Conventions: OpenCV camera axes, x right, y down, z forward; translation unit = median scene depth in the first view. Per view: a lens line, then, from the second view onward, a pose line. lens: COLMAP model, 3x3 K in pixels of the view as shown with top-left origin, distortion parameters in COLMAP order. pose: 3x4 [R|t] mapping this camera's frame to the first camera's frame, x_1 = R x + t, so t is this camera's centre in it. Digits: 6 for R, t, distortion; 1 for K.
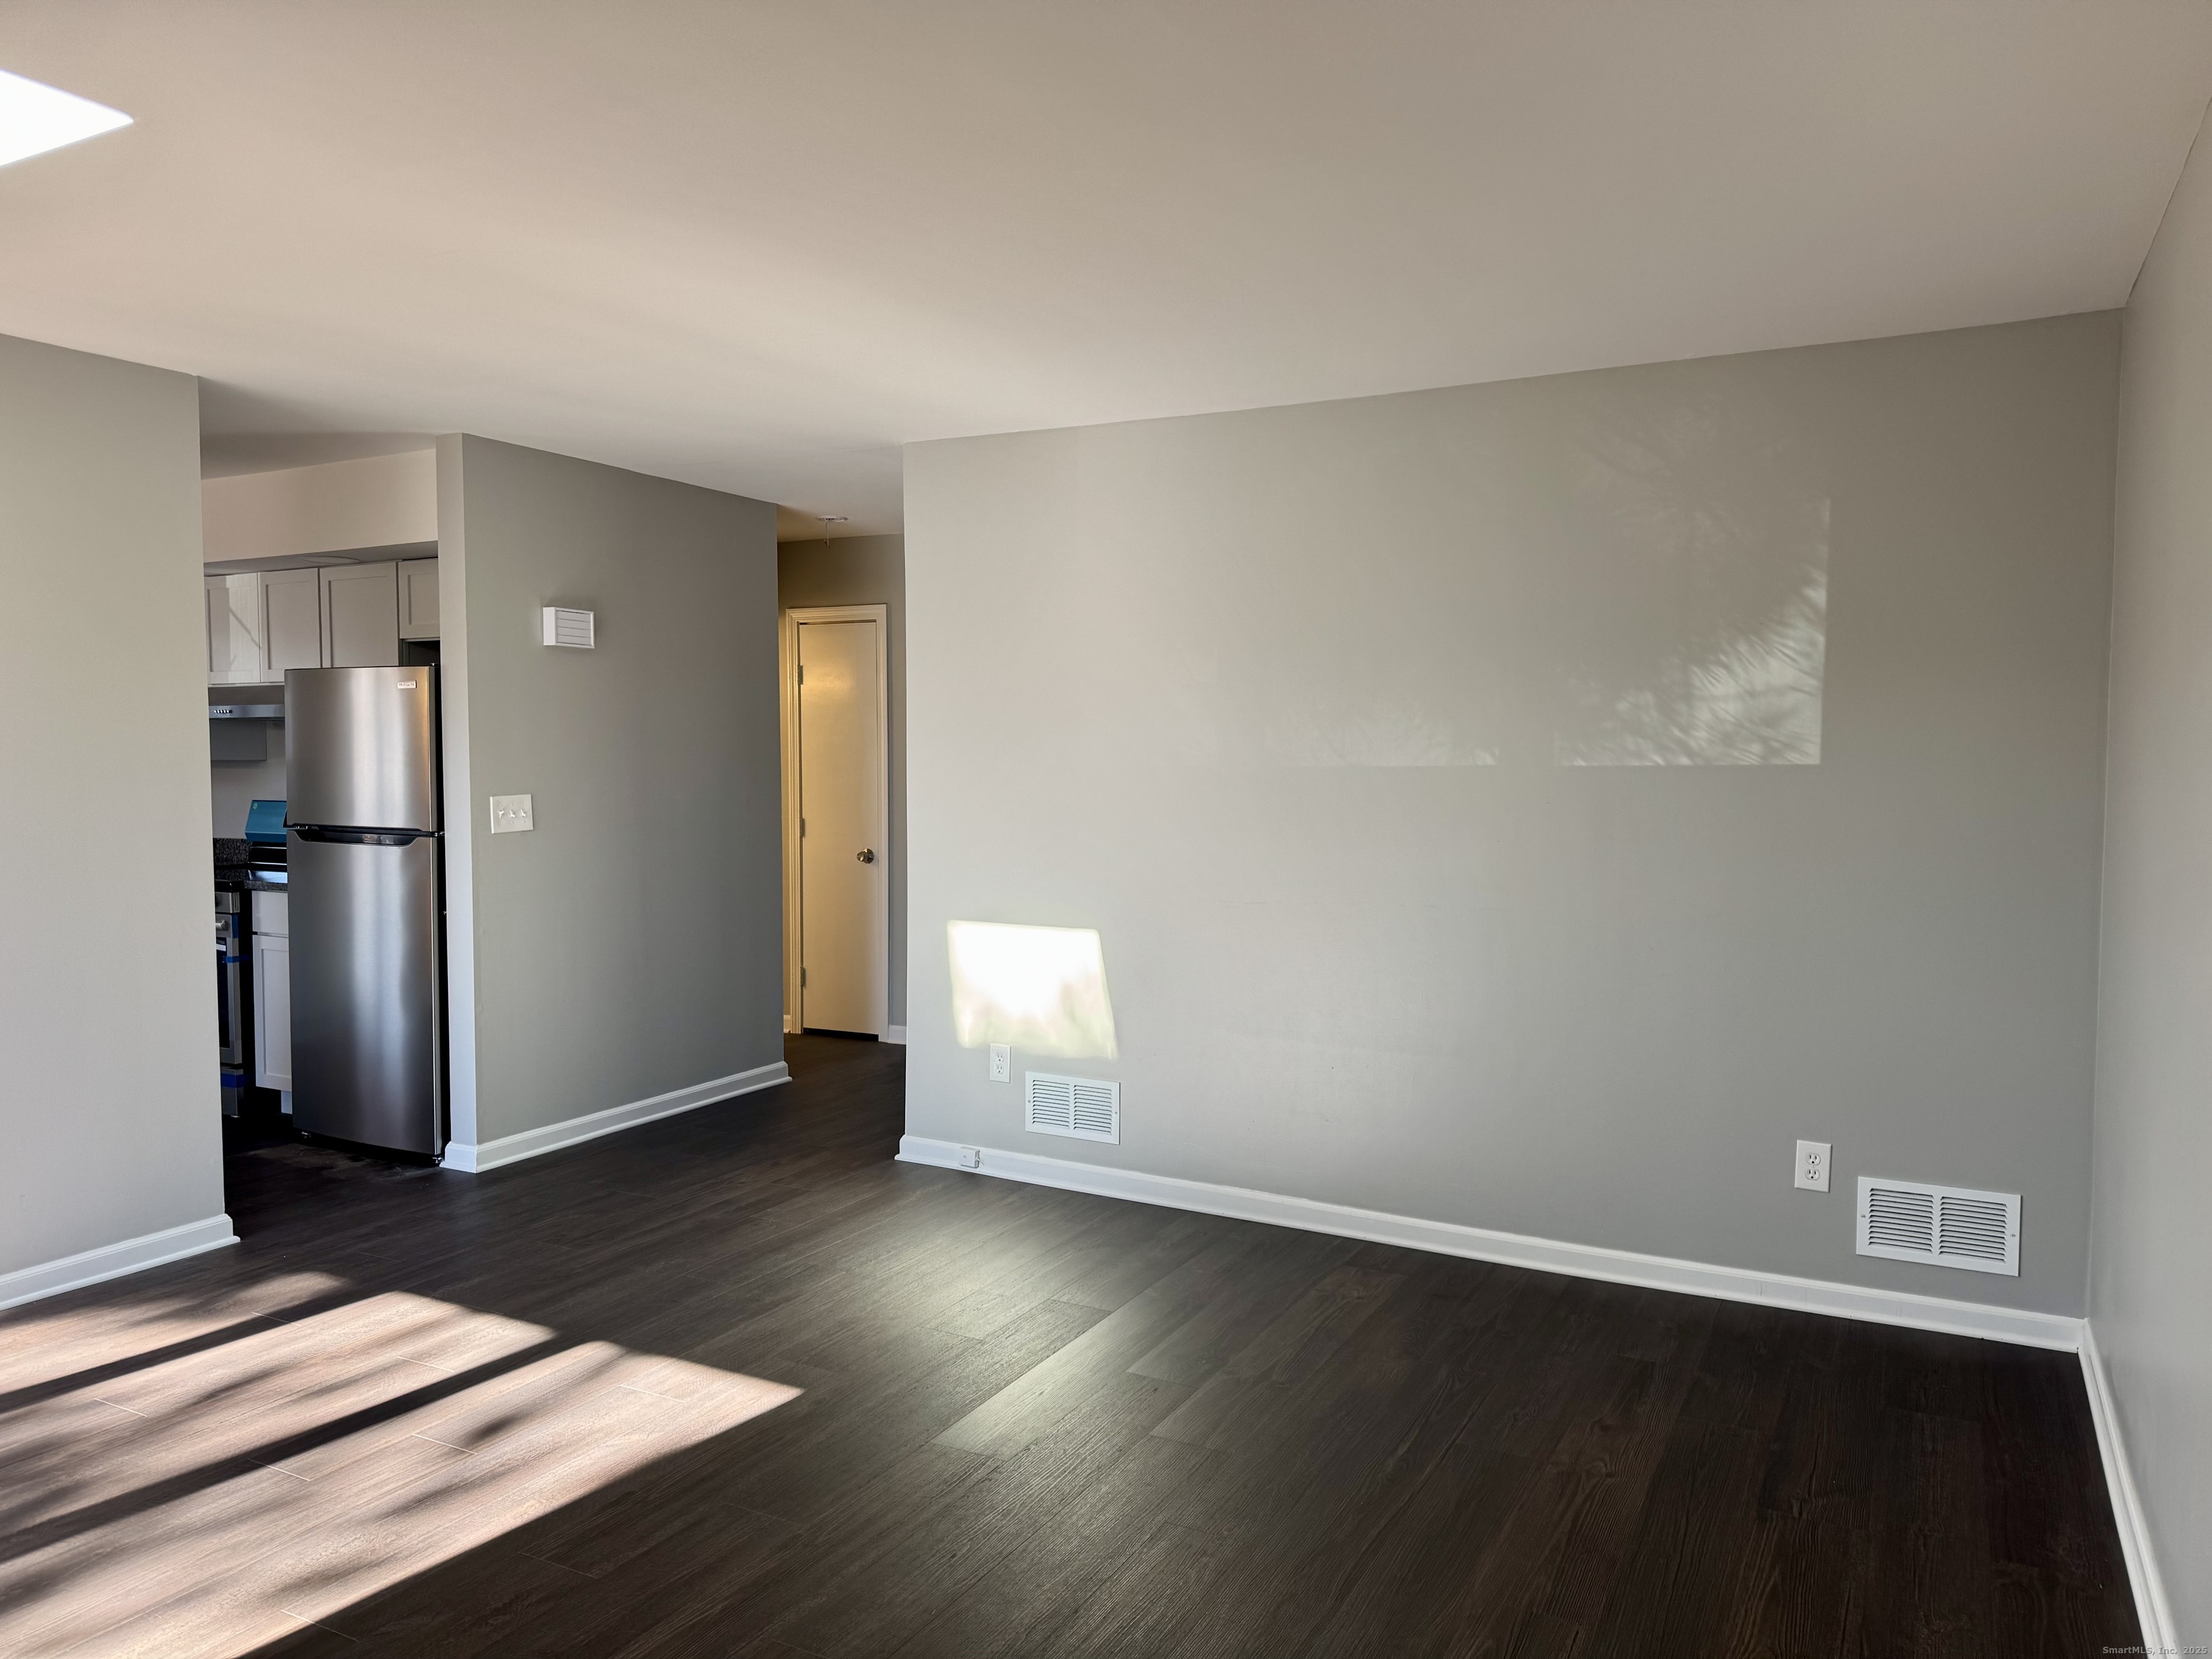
lens RADIAL K [[1548.4, 0, 1089.5], [0, 1548.4, 848.7], [0, 0, 1]] dist [0.077342, -0.070467]
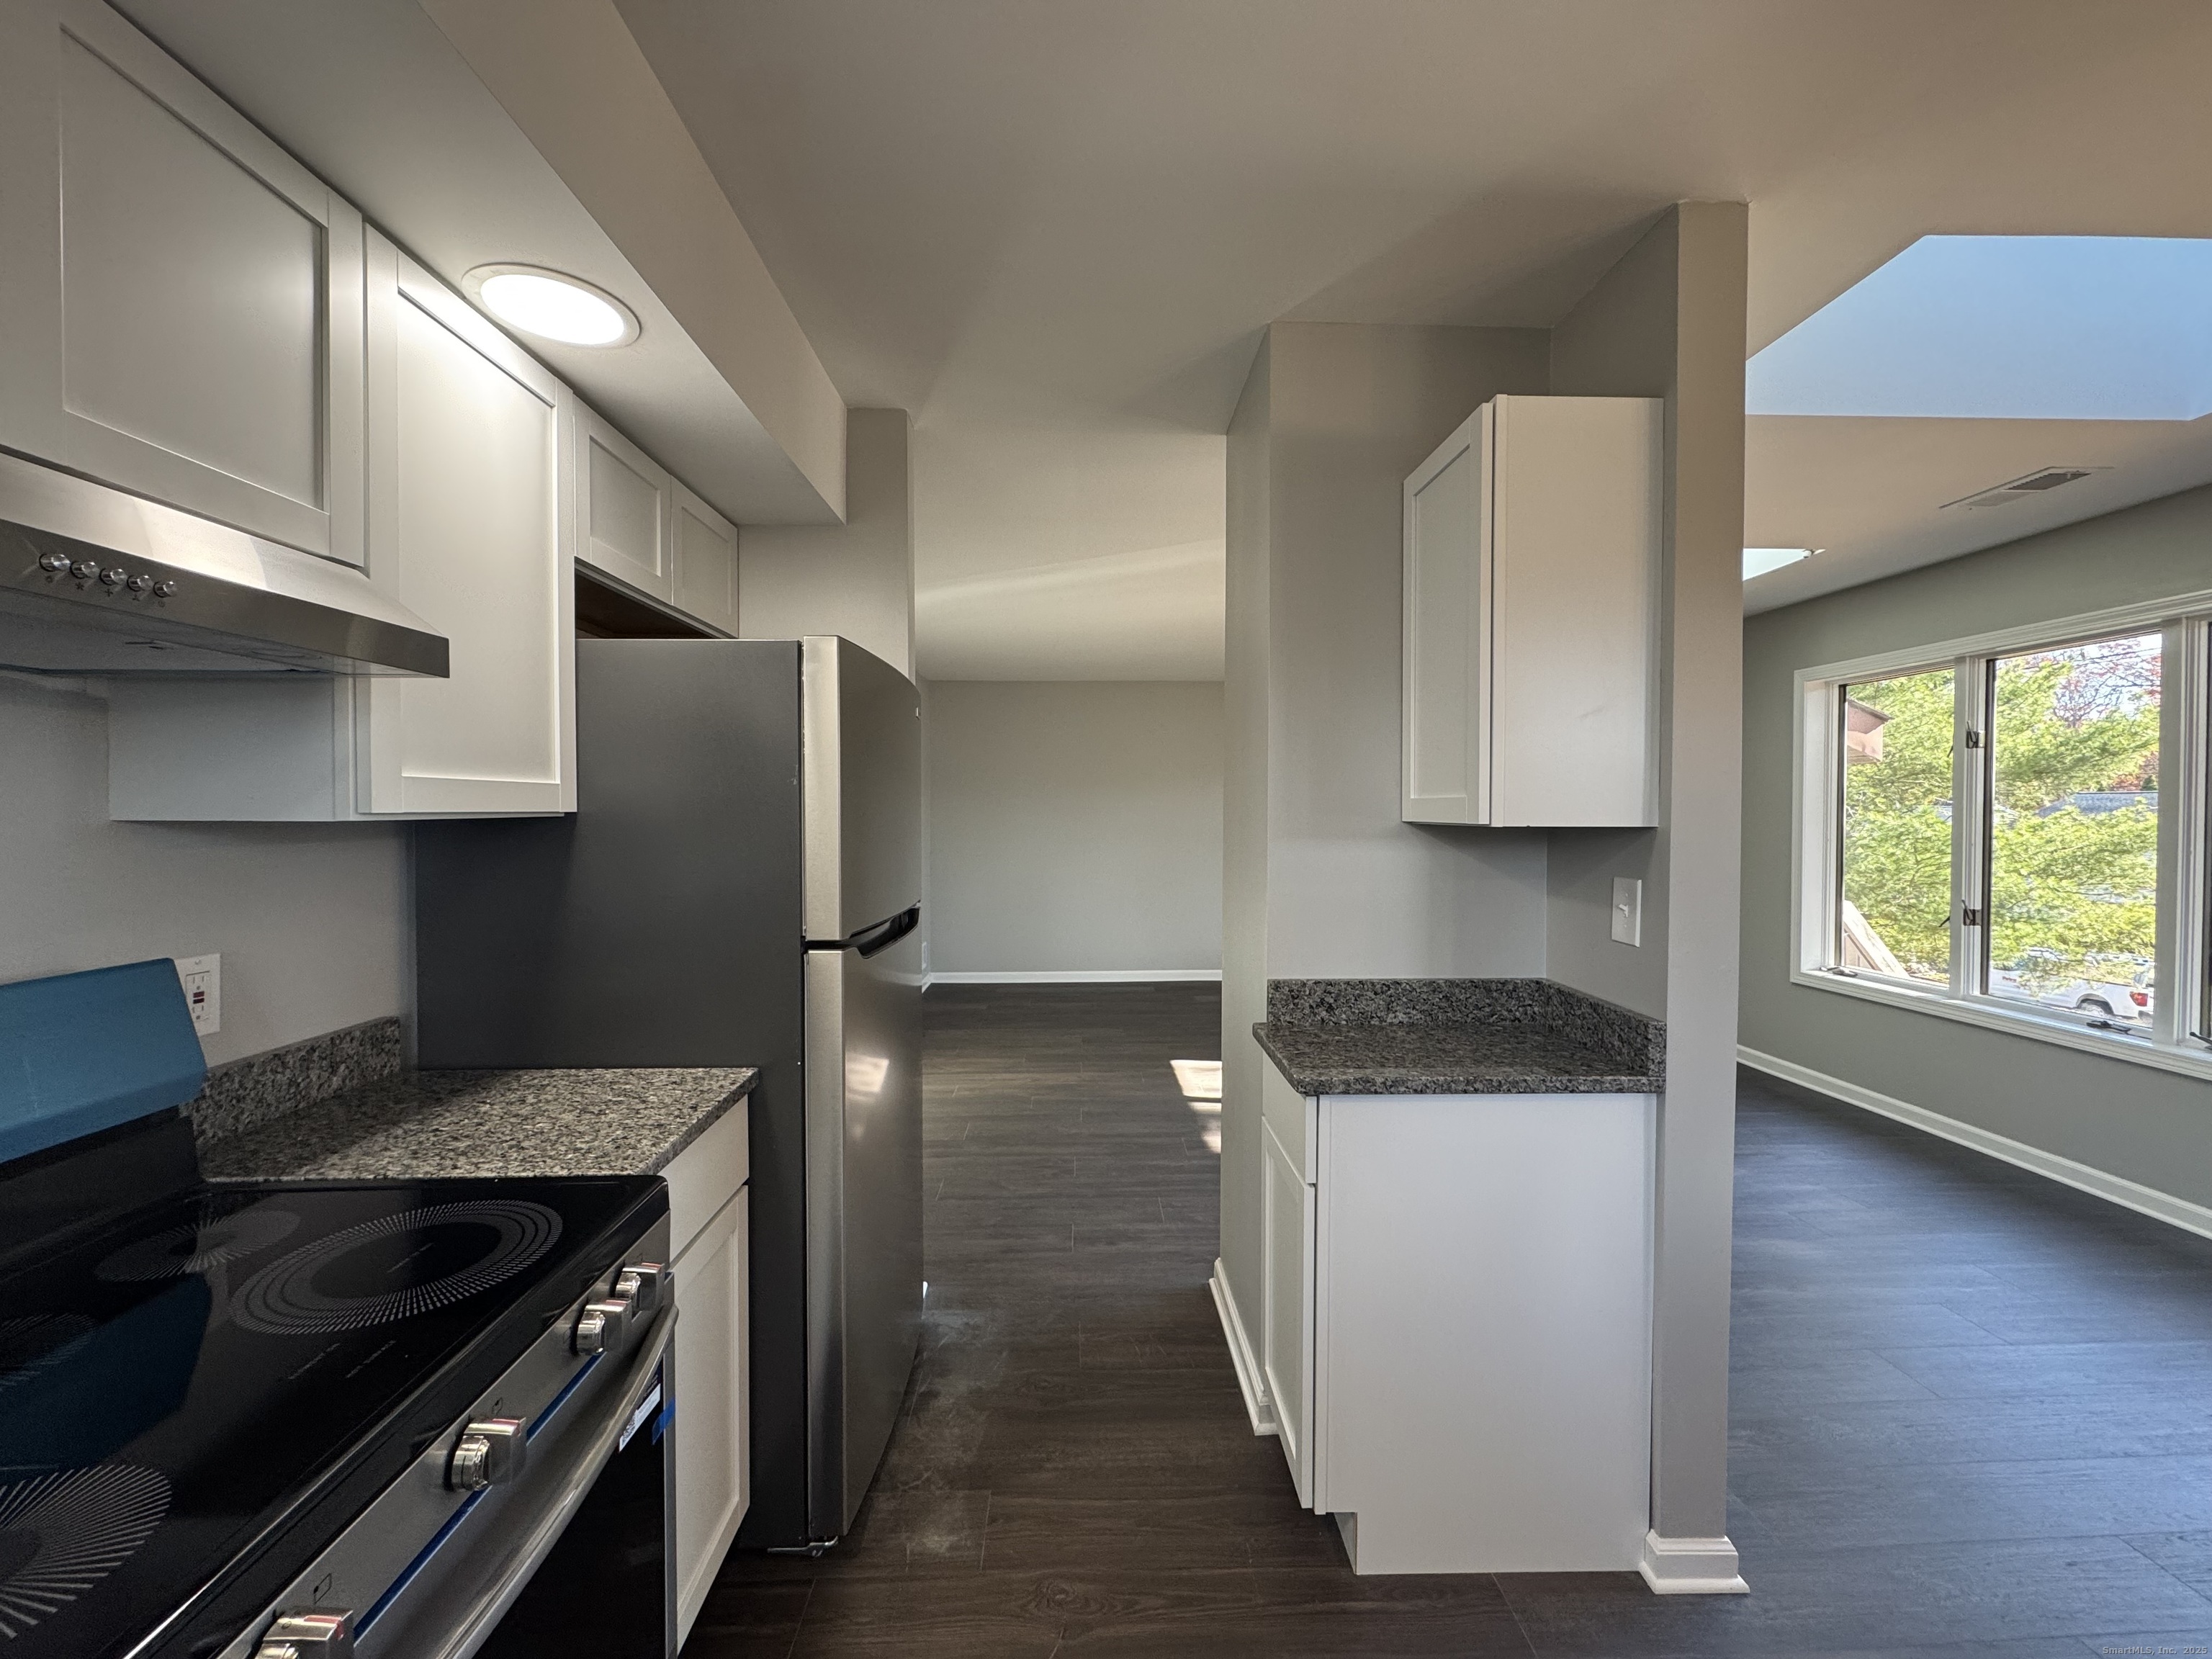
lens RADIAL K [[885.0, 0, 1106.0], [0, 885.0, 829.5], [0, 0, 1]] dist [0.000949, -0.000216]
pose [[-0.511288, -0.018982, 0.859200, -0.904632], [0.056777, 0.996826, 0.055809, -0.070713], [-0.857532, 0.077317, -0.508588, 1.209890]]
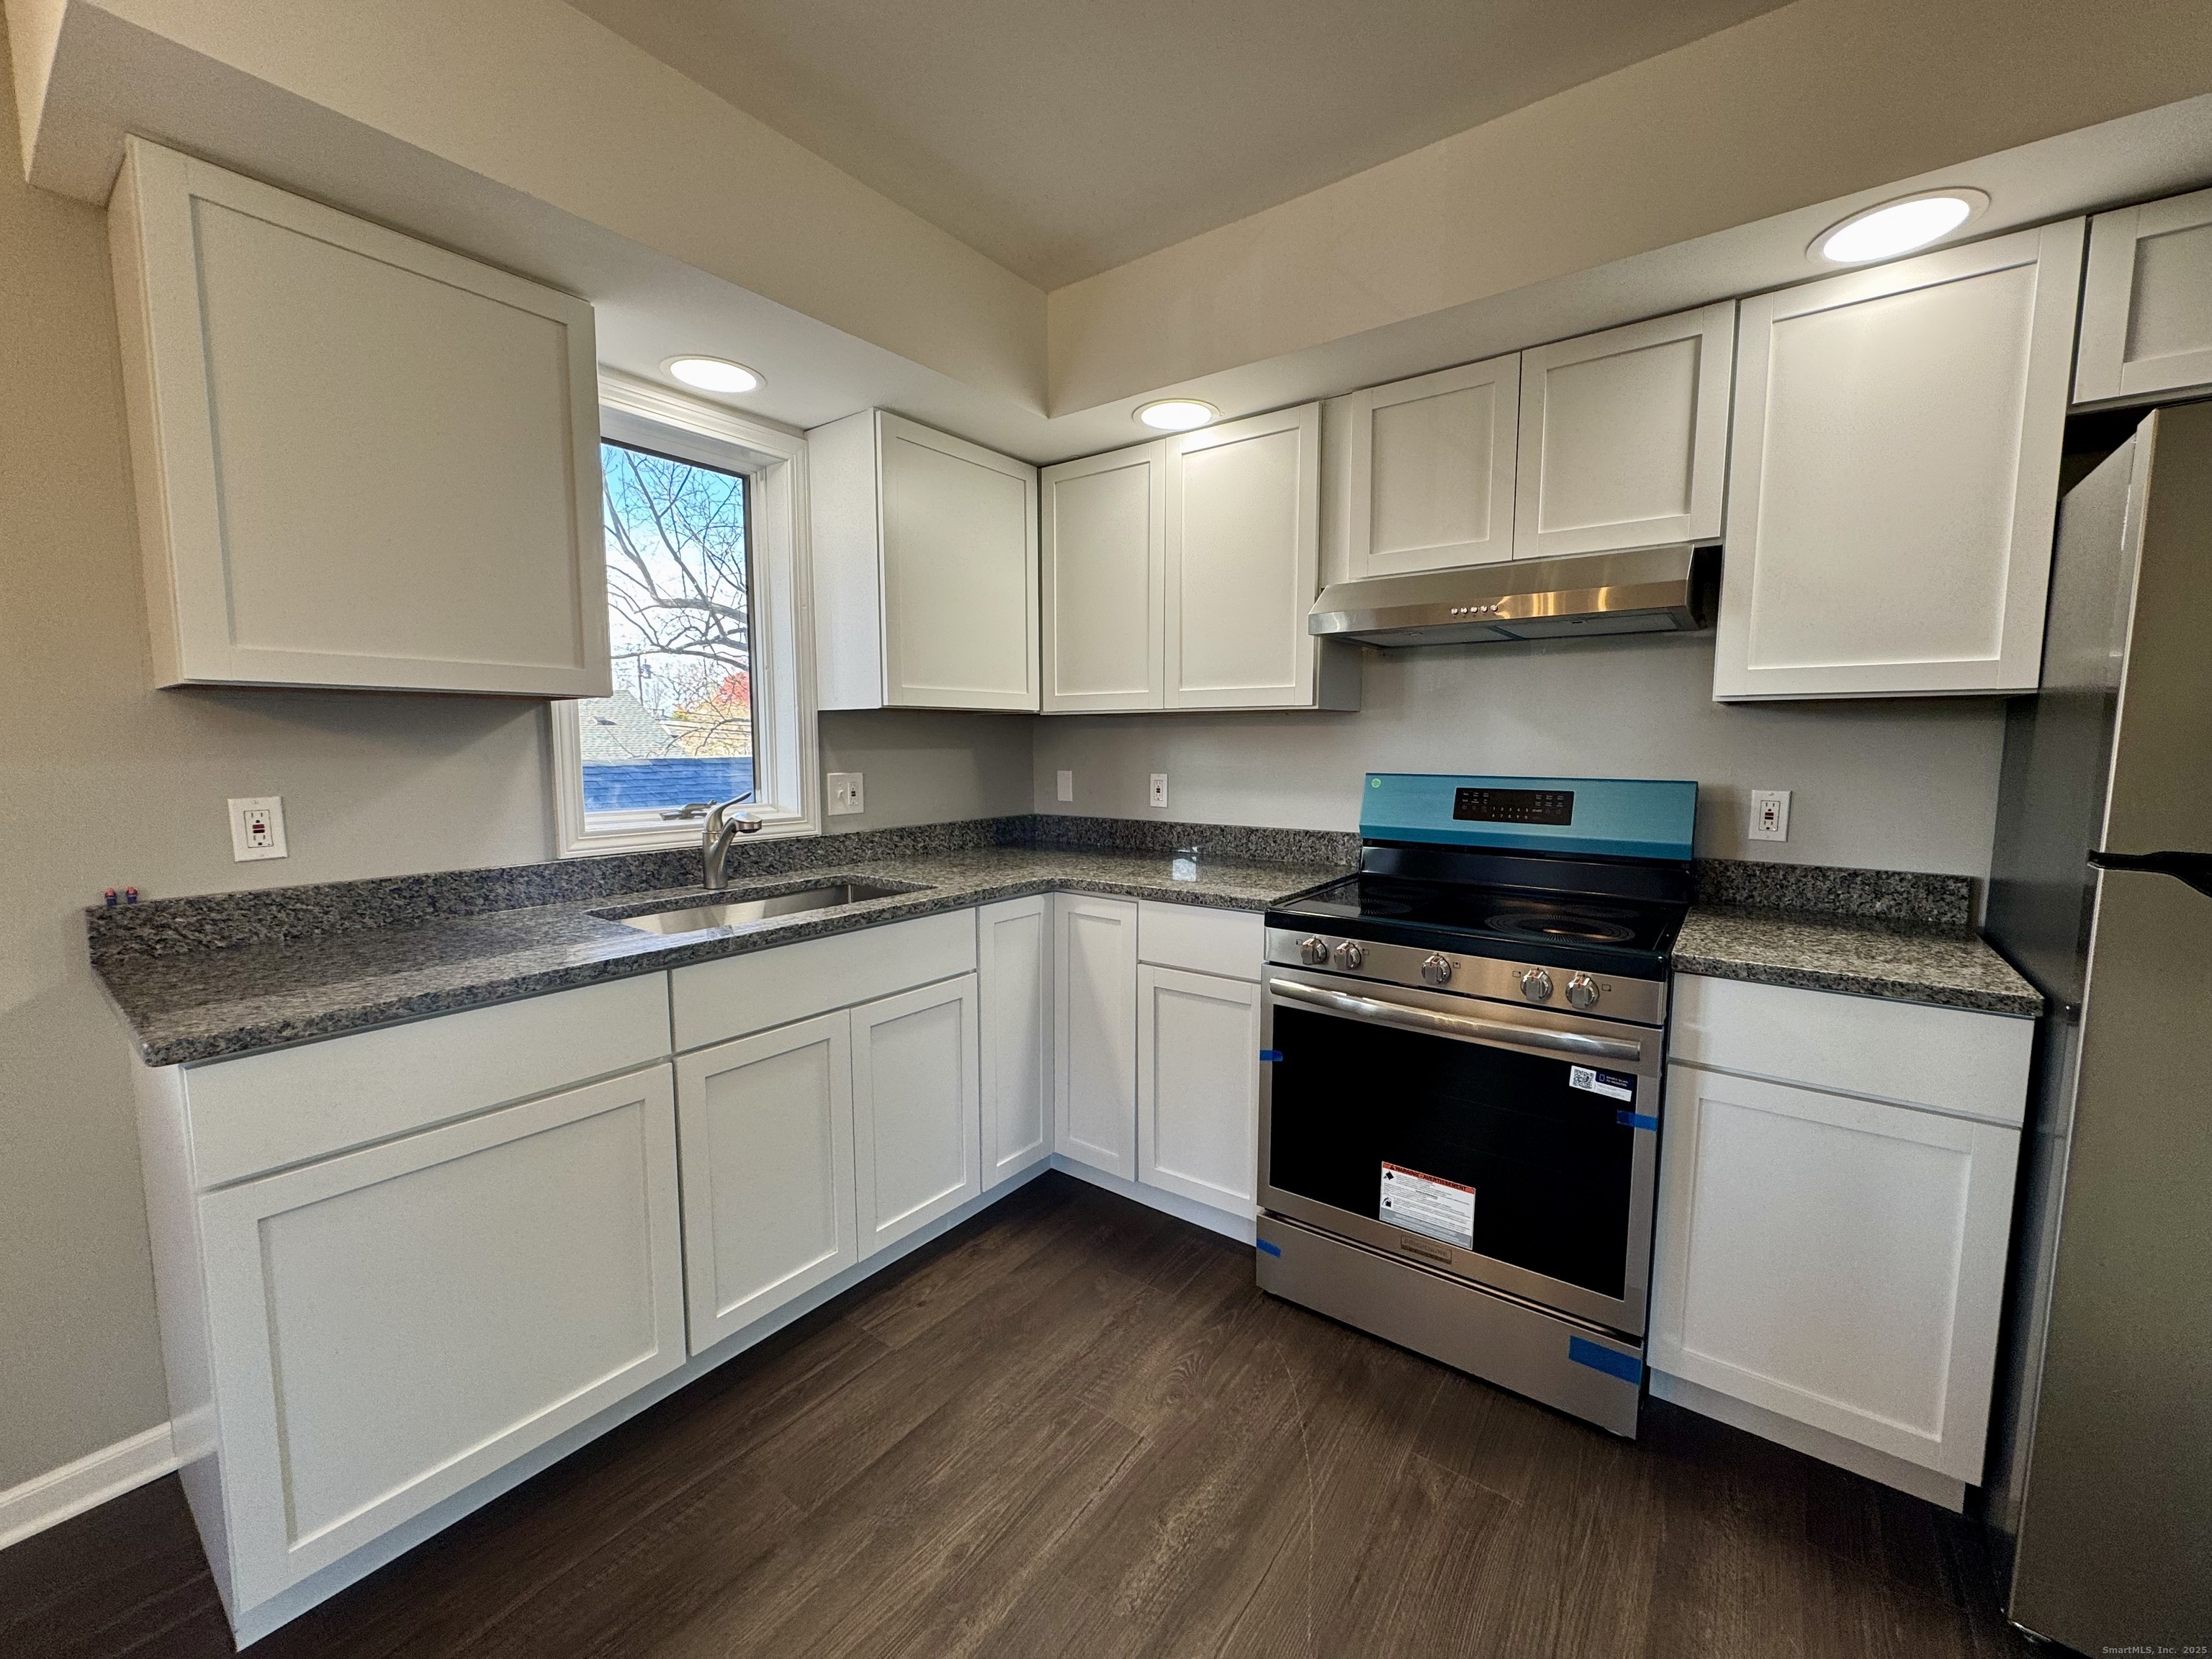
lens RADIAL K [[875.2, 0, 1115.7], [0, 875.2, 829.5], [0, 0, 1]] dist [0.003680, 0.000088]
pose [[0.991109, 0.013305, -0.132384, -0.802973], [-0.008270, 0.999224, 0.038514, -0.031249], [0.132794, -0.037077, 0.990450, 0.872935]]
